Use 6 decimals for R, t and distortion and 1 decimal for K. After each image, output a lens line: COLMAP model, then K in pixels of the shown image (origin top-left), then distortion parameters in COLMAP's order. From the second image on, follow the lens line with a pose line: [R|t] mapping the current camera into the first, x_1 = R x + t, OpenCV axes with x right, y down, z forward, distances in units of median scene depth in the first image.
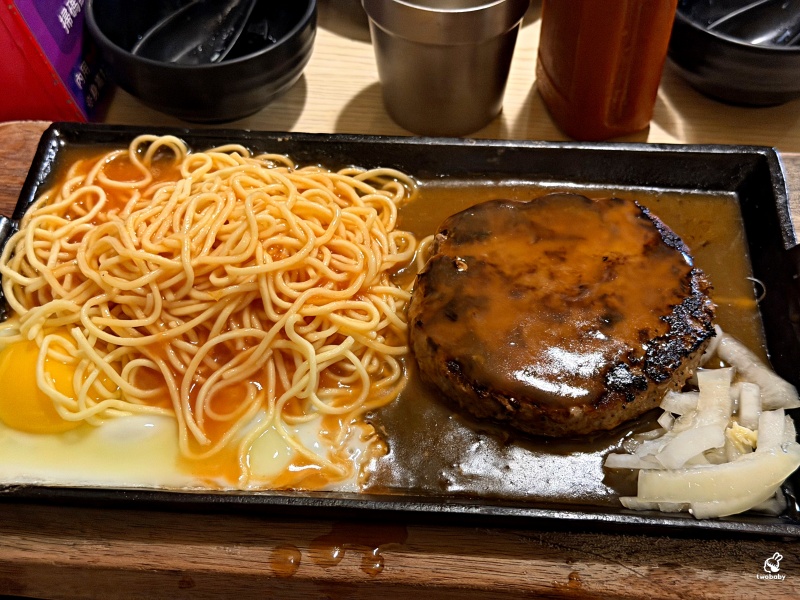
lens RADIAL K [[1230.5, 0, 401.0], [0, 1230.5, 300.1], [0, 0, 1]] dist [0.102399, 0.000000]
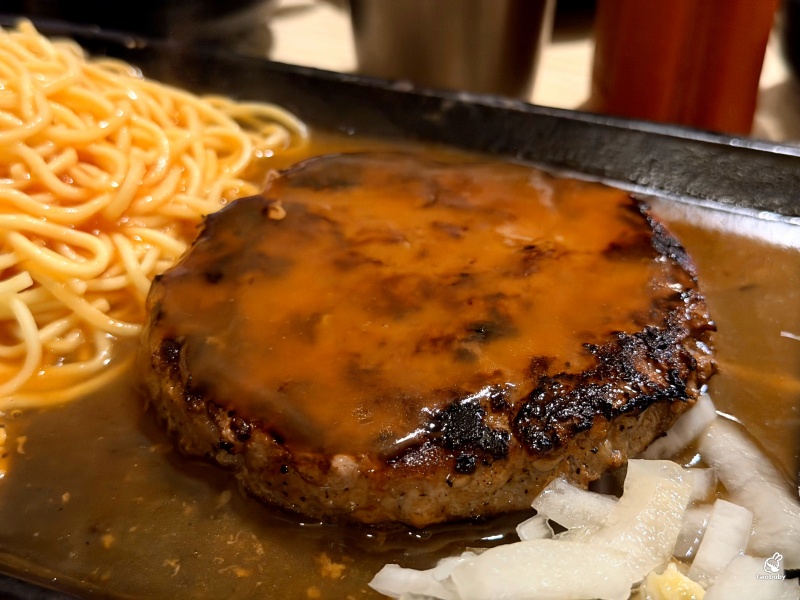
lens RADIAL K [[1230.5, 0, 398.6], [0, 1230.5, 300.2], [0, 0, 1]] dist [0.102399, 0.000000]
pose [[0.958506, 0.178354, -0.222386, 0.242479], [-0.221247, 0.957355, -0.185799, 0.106535], [0.179764, 0.227292, 0.957091, 0.486829]]
